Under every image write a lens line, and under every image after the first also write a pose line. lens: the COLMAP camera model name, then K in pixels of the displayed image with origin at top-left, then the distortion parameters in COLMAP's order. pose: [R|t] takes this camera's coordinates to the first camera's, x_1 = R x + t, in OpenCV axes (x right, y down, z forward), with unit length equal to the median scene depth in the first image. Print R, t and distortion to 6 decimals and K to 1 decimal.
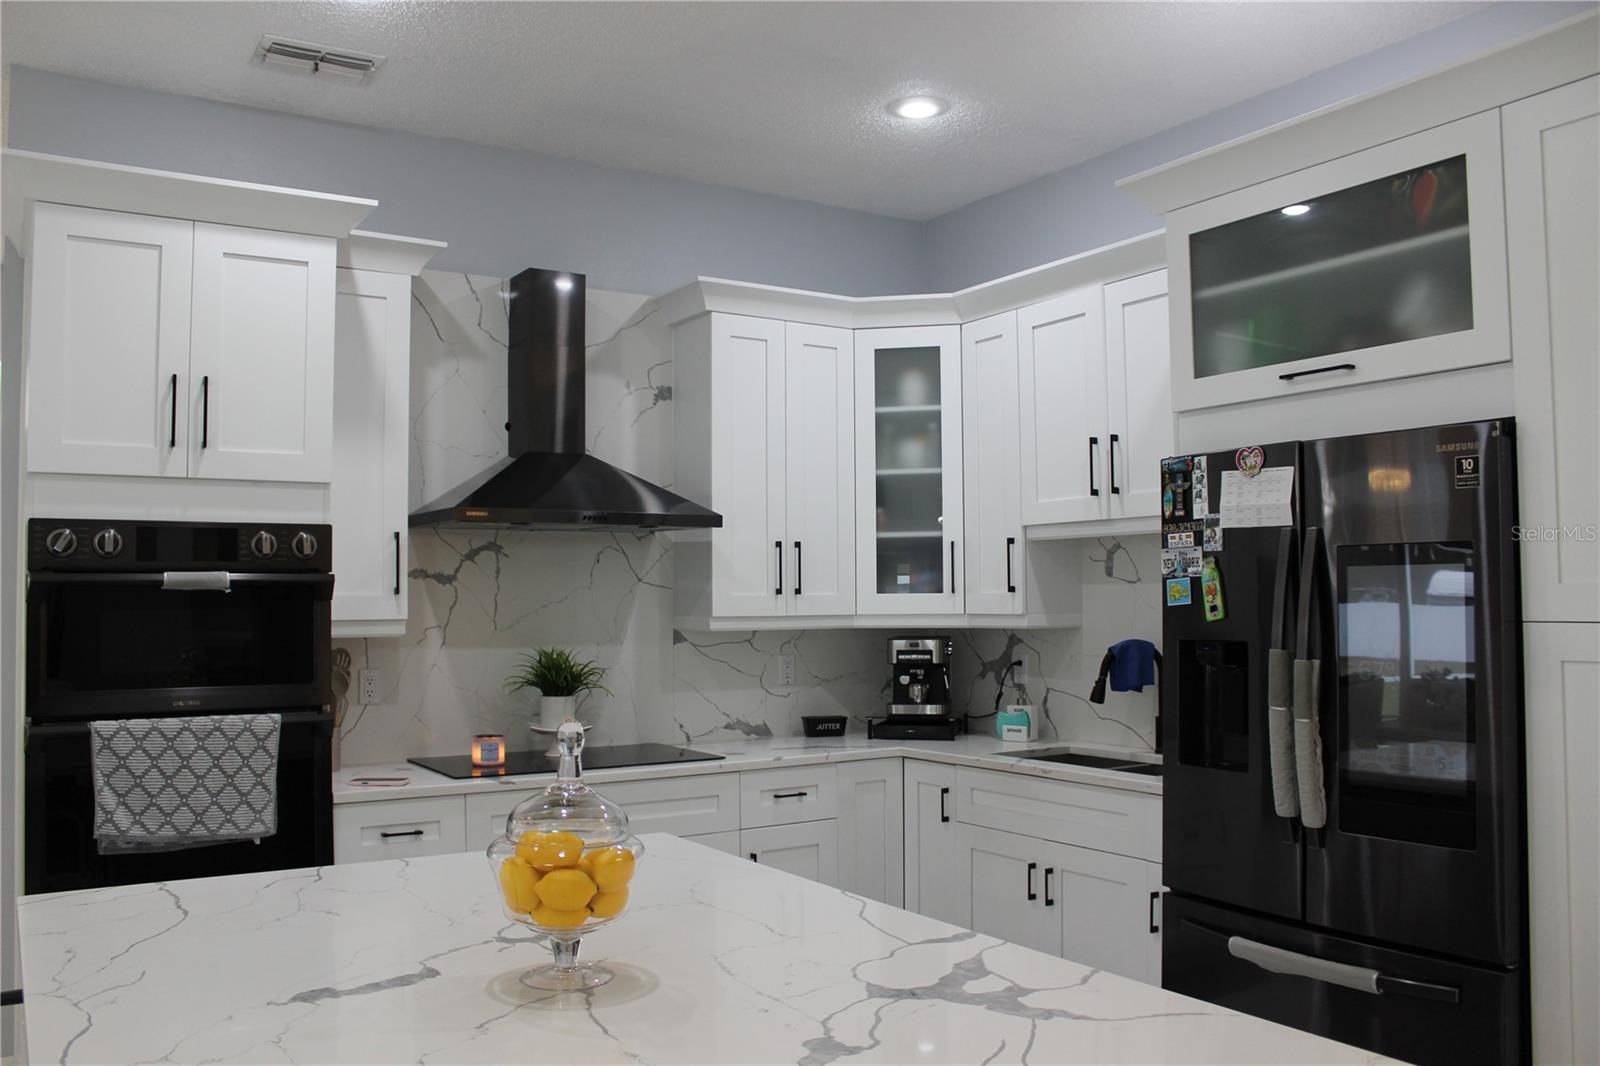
lens RADIAL K [[1311.1, 0, 777.3], [0, 1311.1, 540.9], [0, 0, 1]] dist [-0.170367, 0.150667]
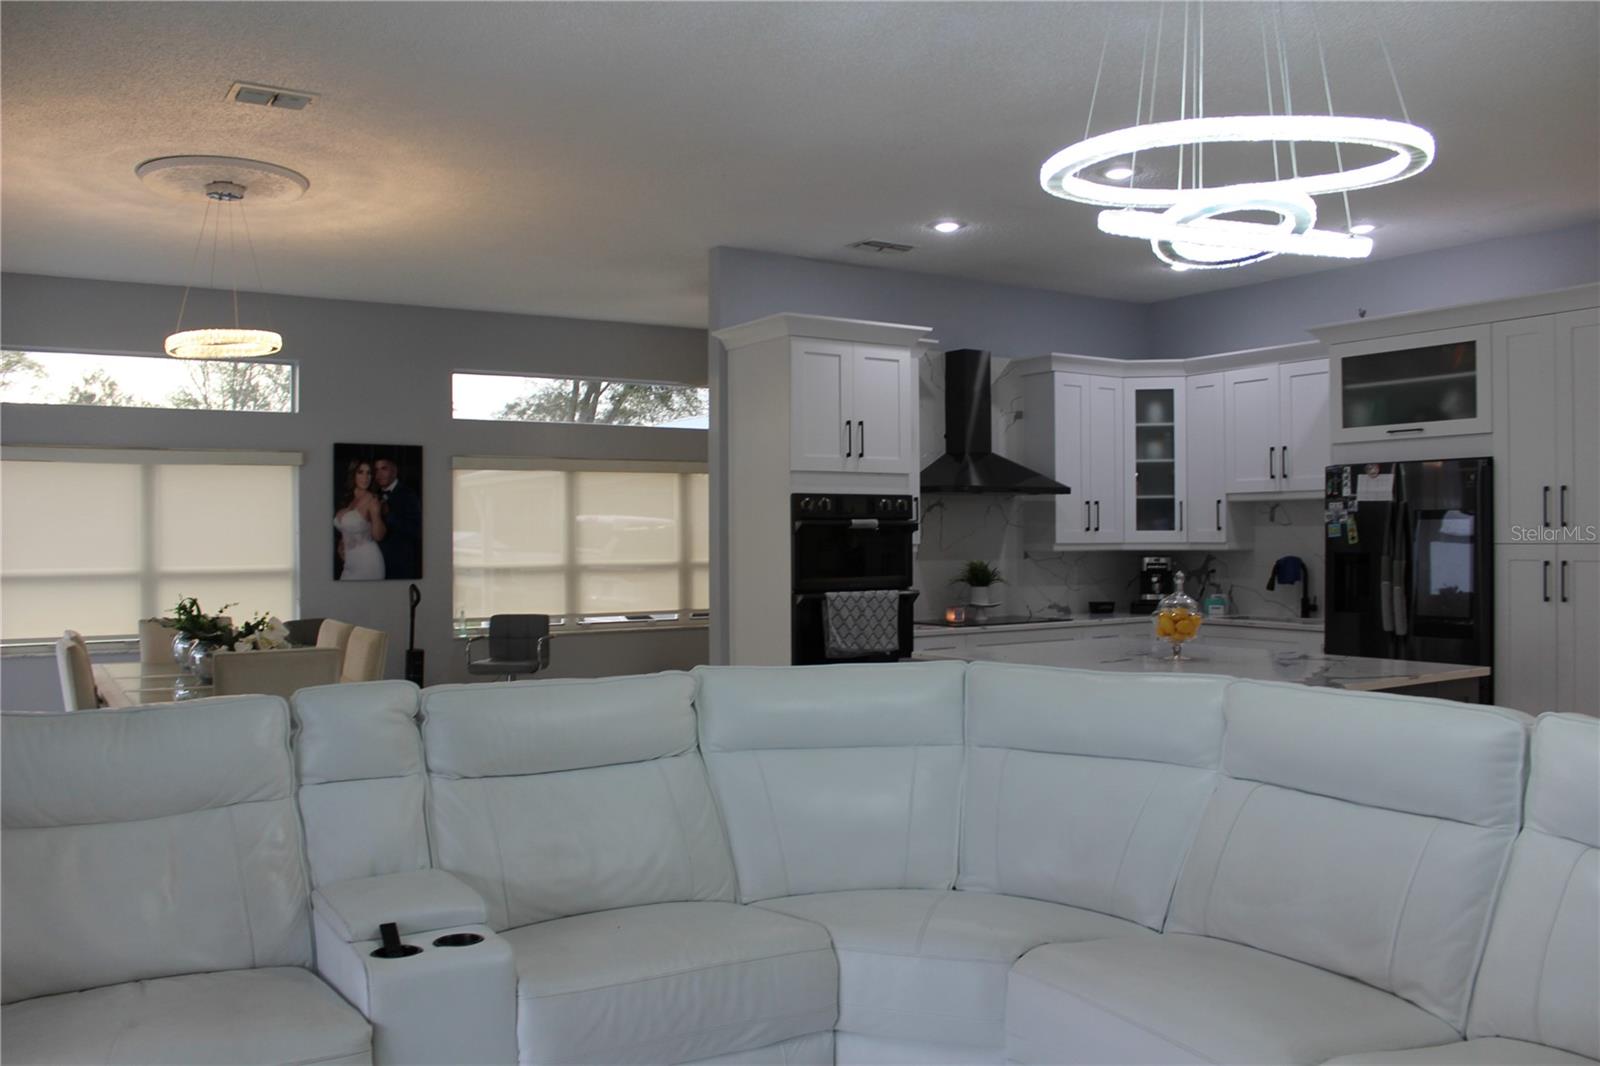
lens RADIAL K [[1311.1, 0, 777.3], [0, 1311.1, 540.9], [0, 0, 1]] dist [-0.170367, 0.150667]
pose [[0.999989, 0.002284, -0.004140, -0.421181], [-0.002086, 0.998885, 0.047156, -0.028337], [0.004243, -0.047146, 0.998879, -0.775510]]
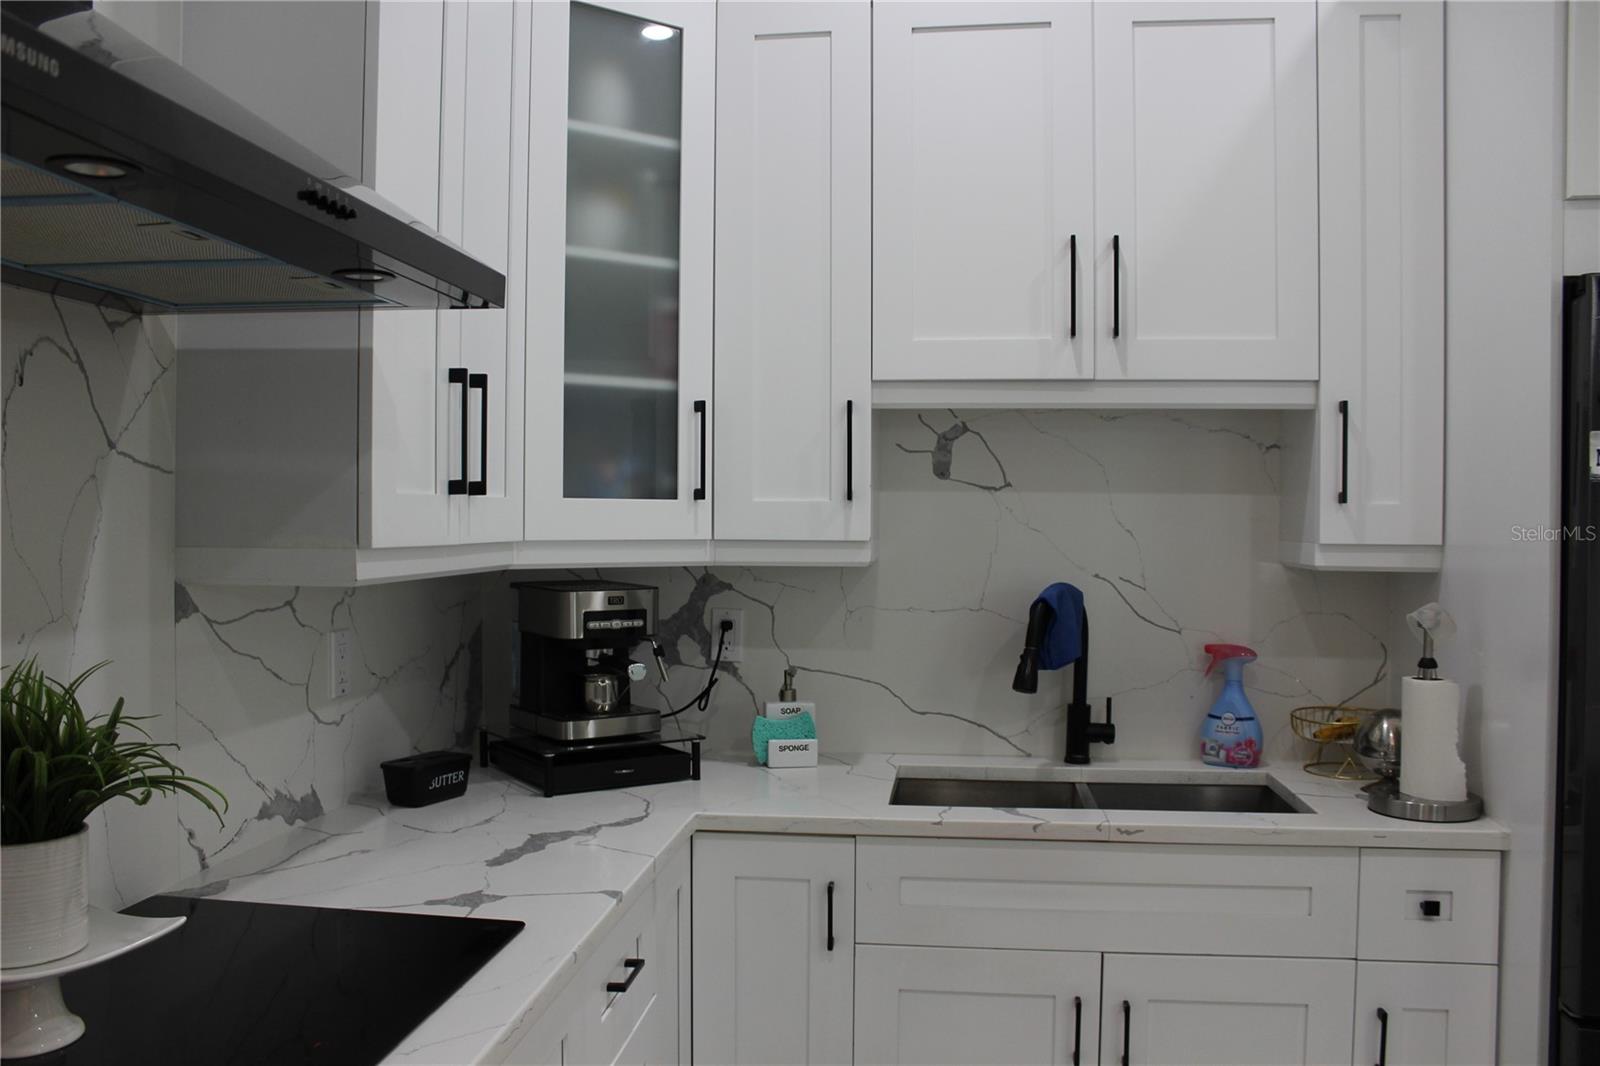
lens RADIAL K [[1311.1, 0, 777.3], [0, 1311.1, 540.9], [0, 0, 1]] dist [-0.170367, 0.150667]
pose [[0.643999, -0.002706, 0.765022, -0.258292], [-0.042499, 0.998323, 0.039306, 0.035990], [-0.763845, -0.057825, 0.642804, 0.667177]]
